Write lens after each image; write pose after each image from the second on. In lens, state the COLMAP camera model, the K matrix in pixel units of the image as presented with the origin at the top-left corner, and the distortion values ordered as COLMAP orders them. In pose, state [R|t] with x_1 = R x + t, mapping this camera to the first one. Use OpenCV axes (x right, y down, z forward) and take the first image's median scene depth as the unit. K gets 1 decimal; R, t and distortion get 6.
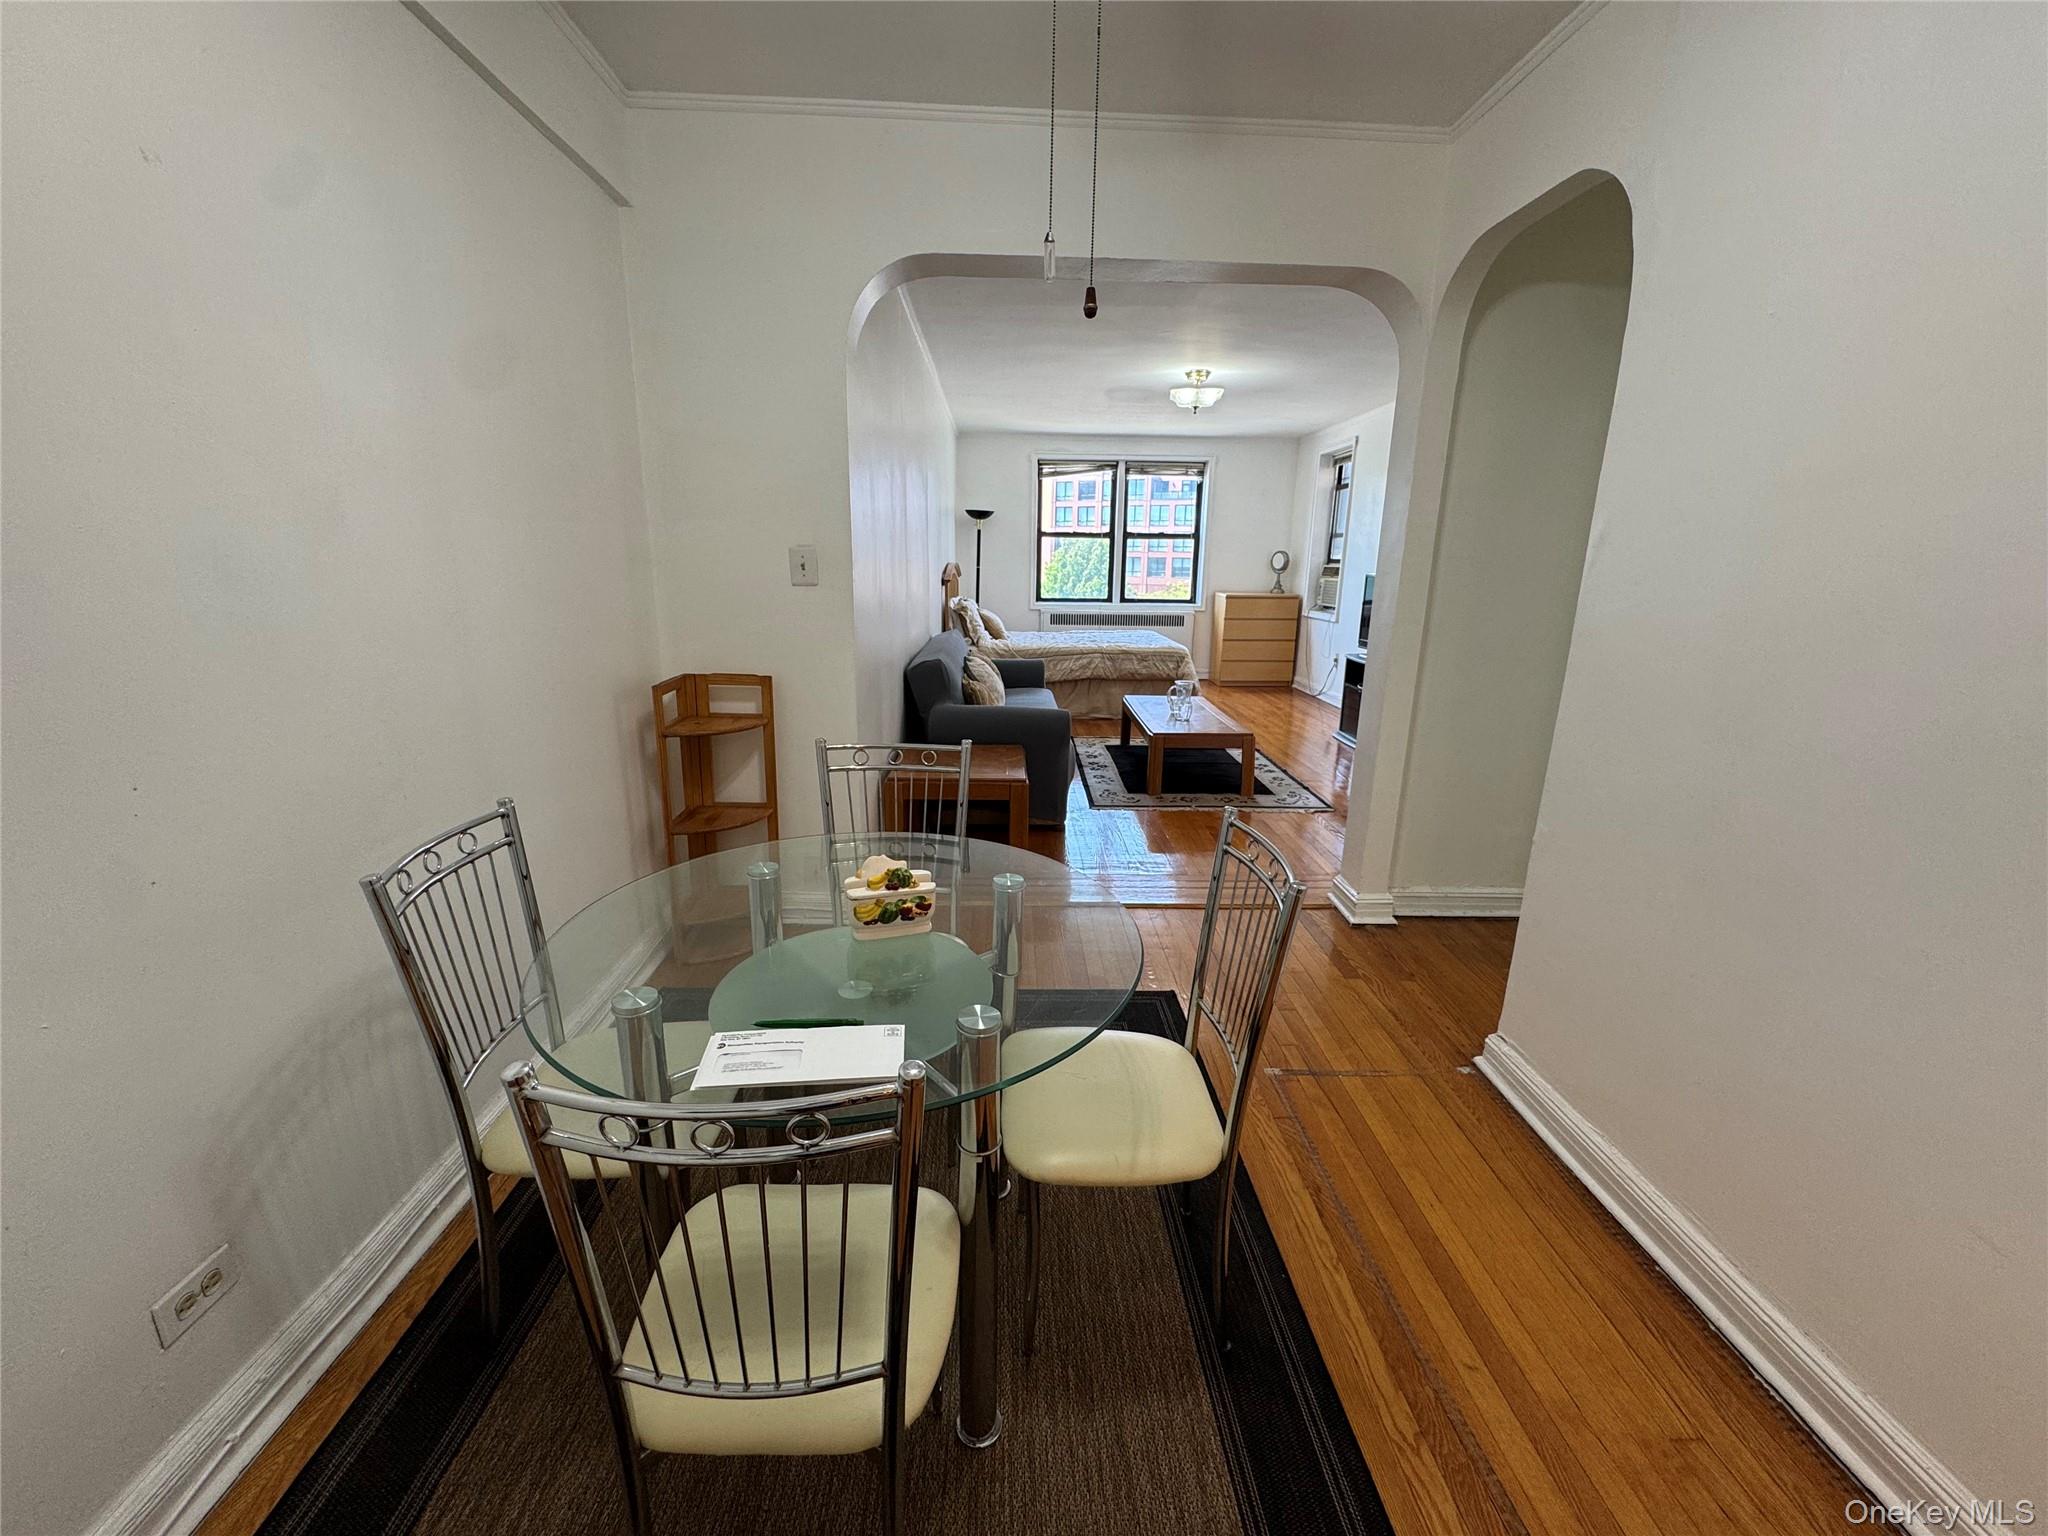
lens RADIAL K [[821.4, 0, 1024.3], [0, 821.4, 766.4], [0, 0, 1]] dist [-0.002237, -0.000266]
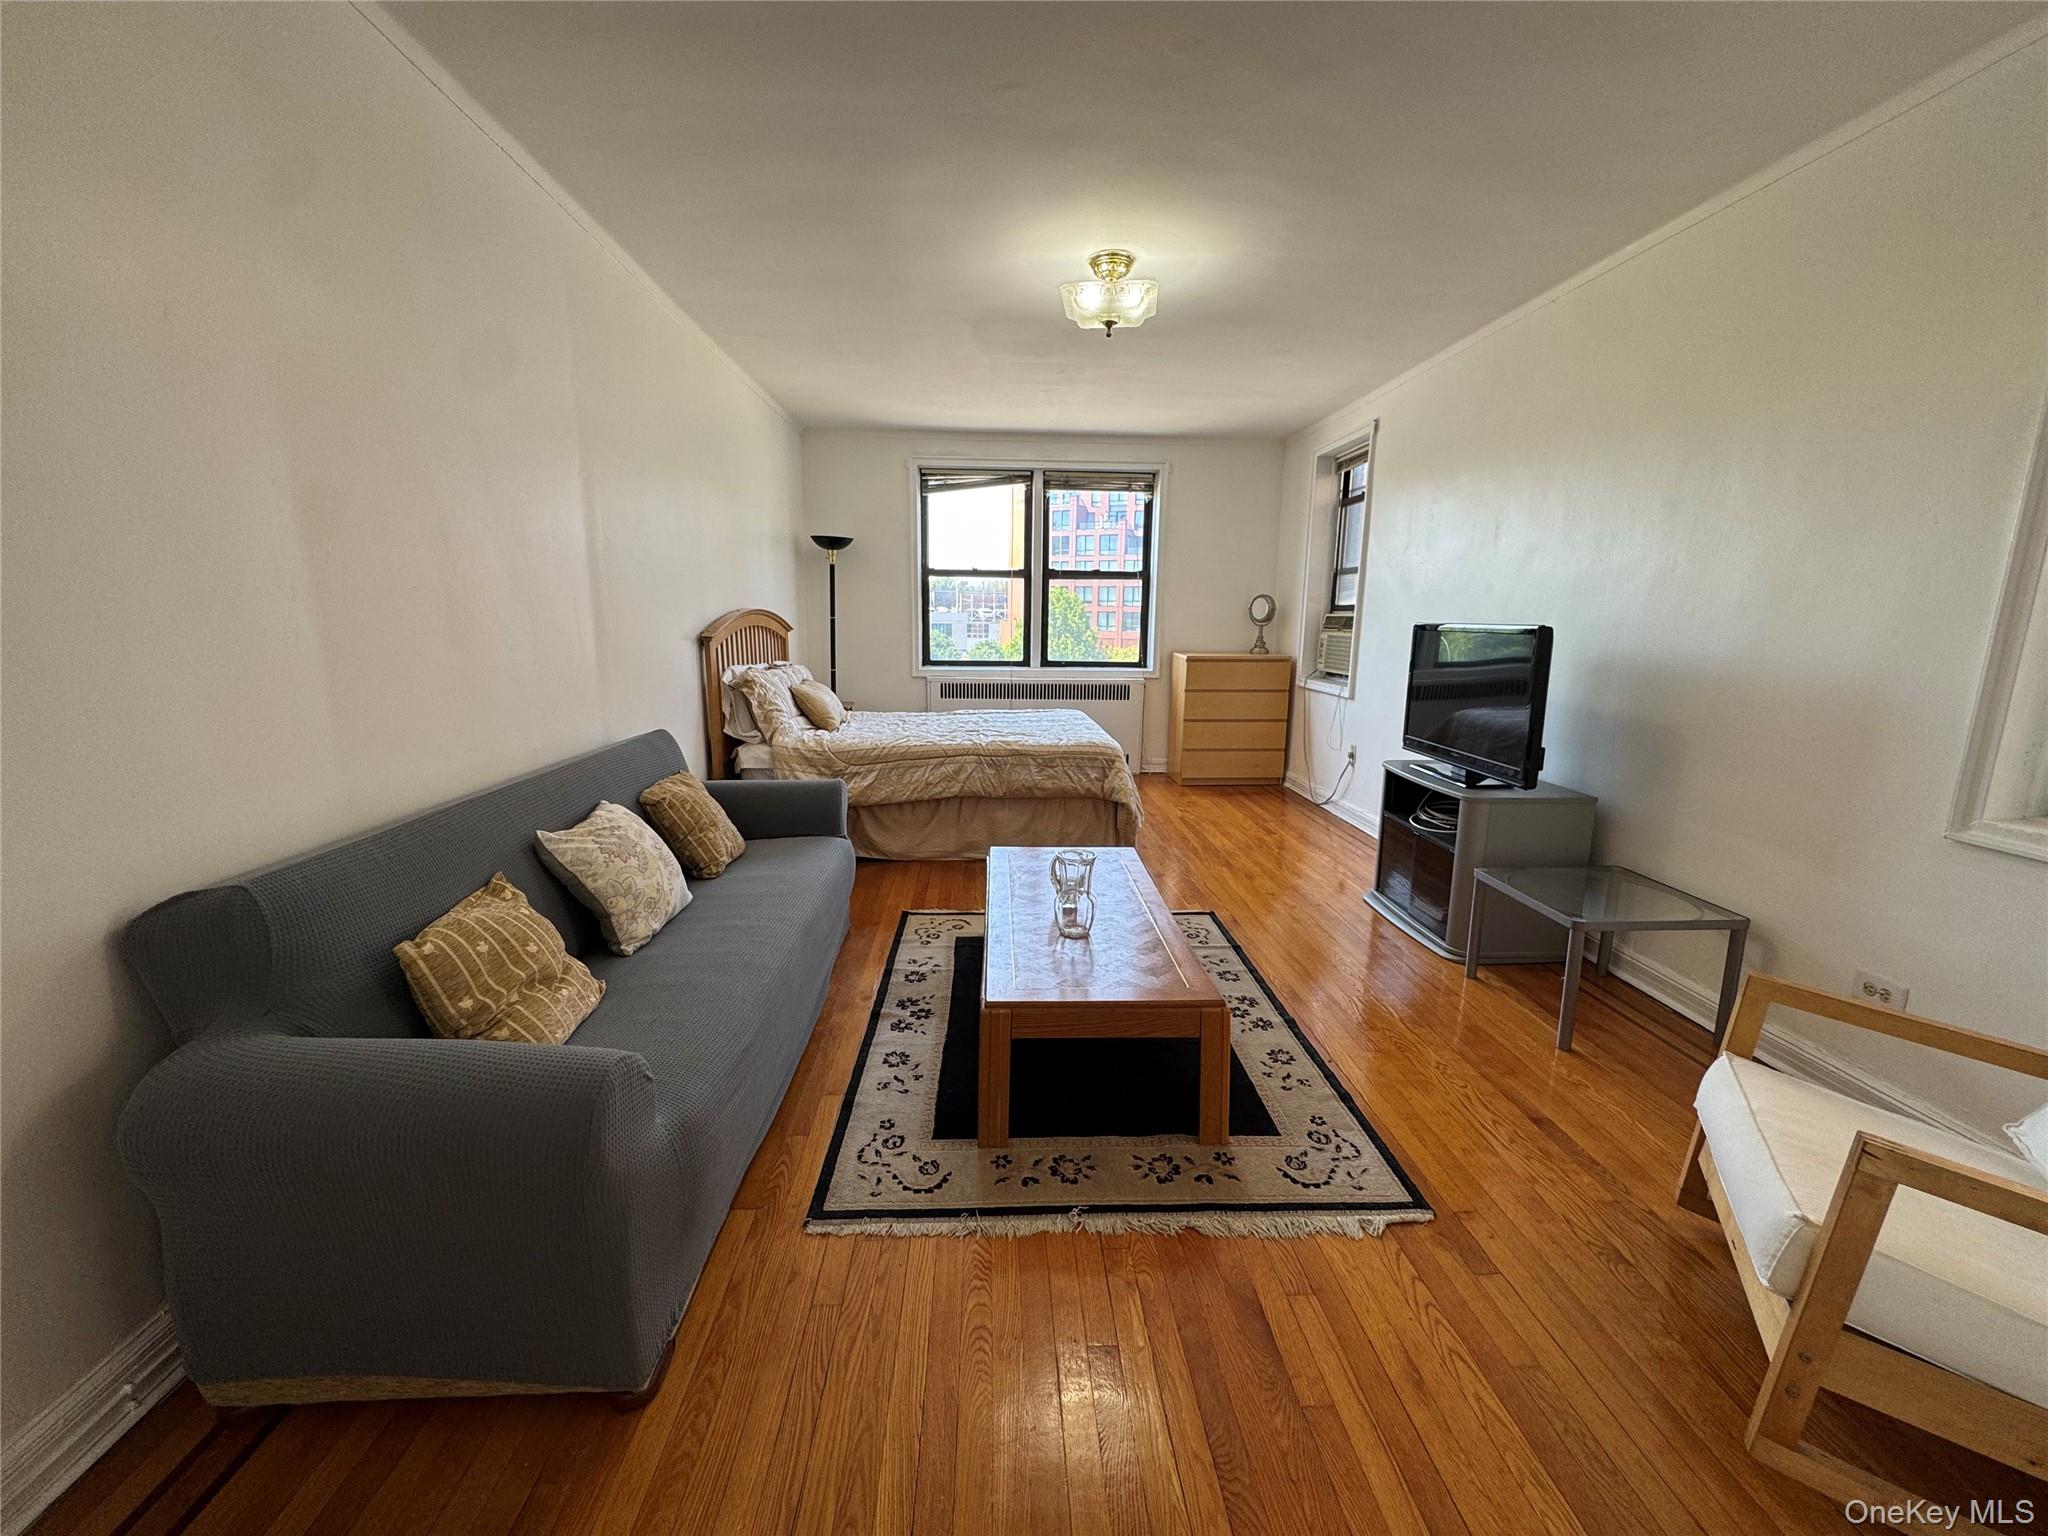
lens RADIAL K [[821.4, 0, 1022.8], [0, 821.4, 770.1], [0, 0, 1]] dist [-0.002237, -0.000266]
pose [[0.999737, -0.004093, 0.022571, 0.097626], [0.005435, 0.998200, -0.059731, -0.077549], [-0.022286, 0.059838, 0.997959, 0.338242]]
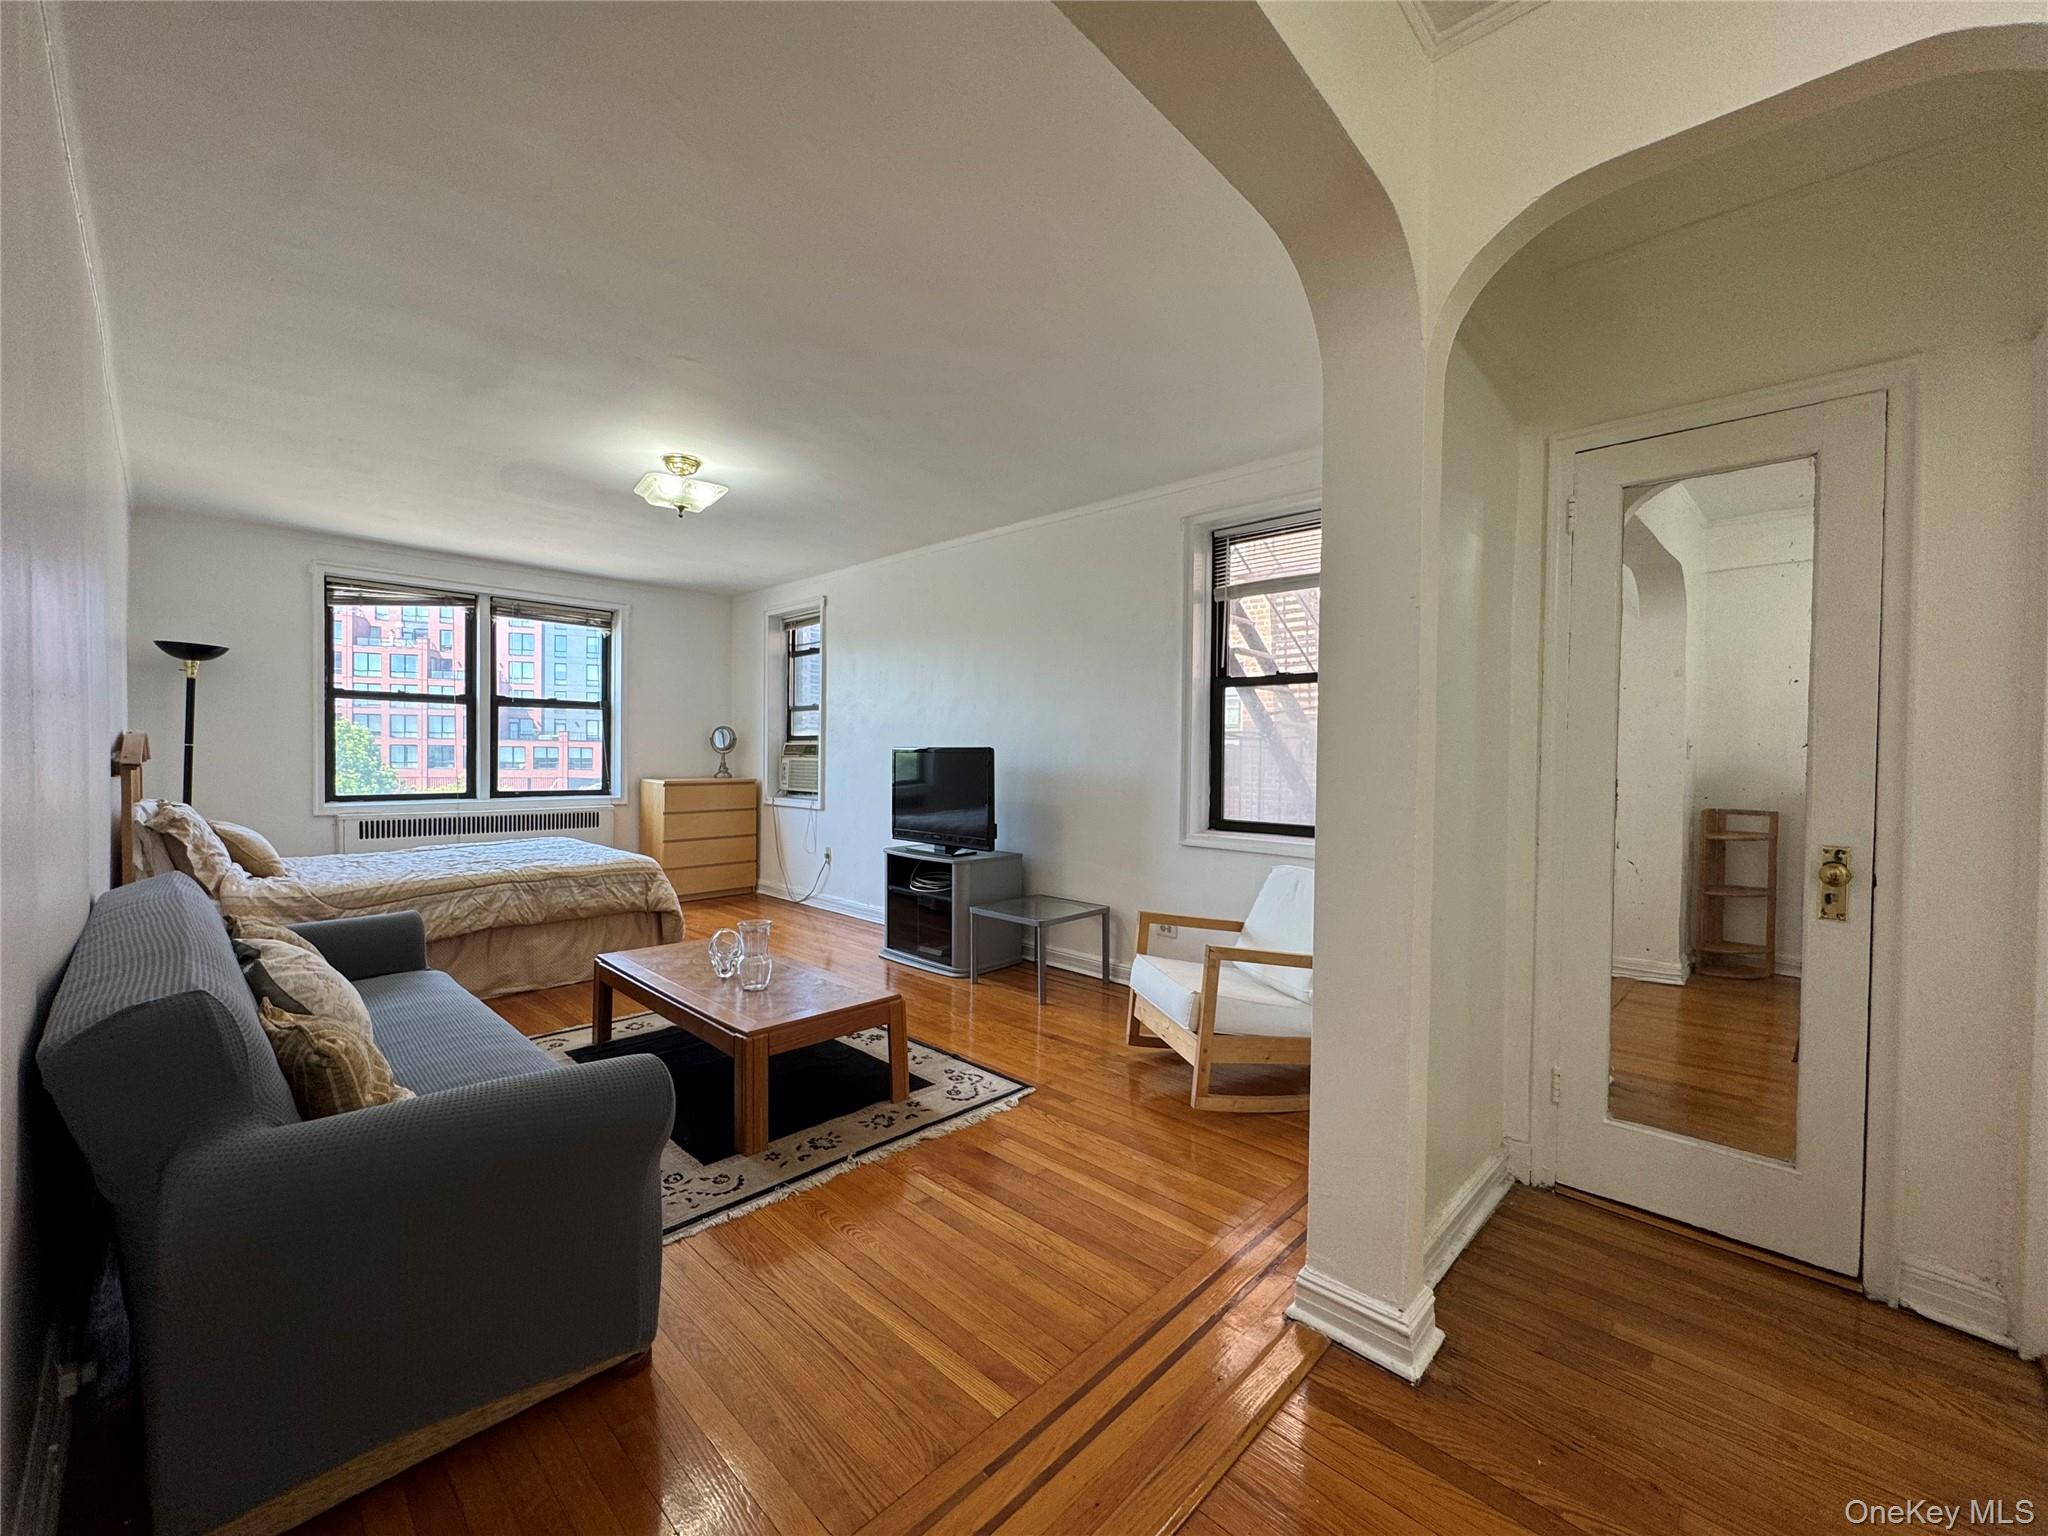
lens RADIAL K [[821.4, 0, 1024.0], [0, 821.4, 771.4], [0, 0, 1]] dist [-0.002237, -0.000266]
pose [[0.711458, -0.019114, 0.702468, -0.048654], [0.171956, 0.973976, -0.147654, -0.055868], [-0.681365, 0.225843, 0.696230, 0.276806]]
